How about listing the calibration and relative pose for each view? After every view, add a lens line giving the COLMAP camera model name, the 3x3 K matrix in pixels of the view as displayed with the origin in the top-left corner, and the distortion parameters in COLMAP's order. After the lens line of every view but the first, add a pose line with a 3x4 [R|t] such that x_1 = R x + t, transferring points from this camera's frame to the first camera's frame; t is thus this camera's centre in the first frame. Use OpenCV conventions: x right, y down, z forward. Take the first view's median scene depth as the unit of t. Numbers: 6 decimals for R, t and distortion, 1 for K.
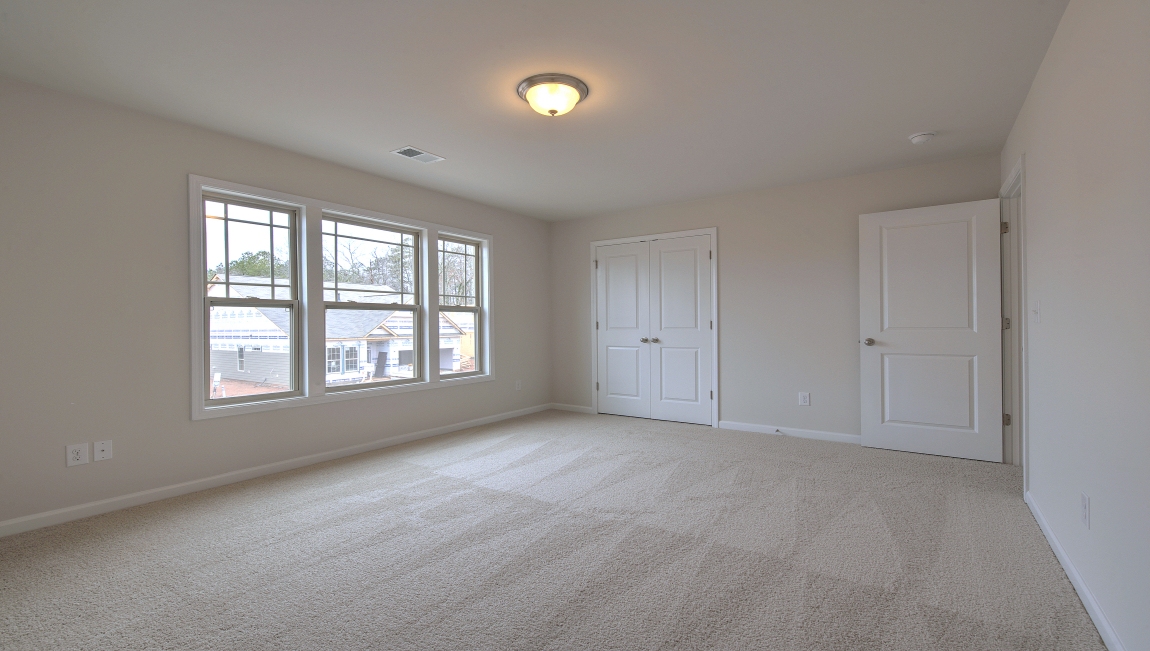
lens RADIAL K [[523.8, 0, 577.6], [0, 523.8, 329.7], [0, 0, 1]] dist [0.019371, 0.001065]
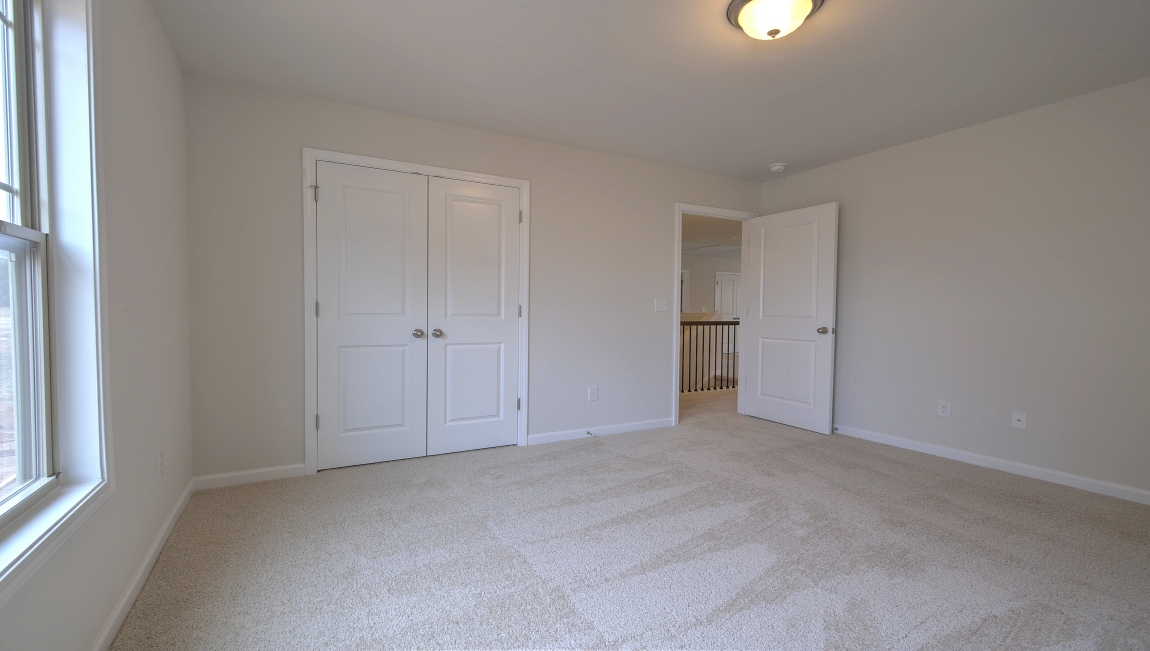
lens RADIAL K [[493.5, 0, 578.8], [0, 493.5, 333.7], [0, 0, 1]] dist [-0.021451, -0.001715]
pose [[0.426493, -0.029660, 0.904004, -0.348234], [-0.004331, 0.999384, 0.034833, -0.001836], [-0.904481, -0.018771, 0.426102, 0.627448]]
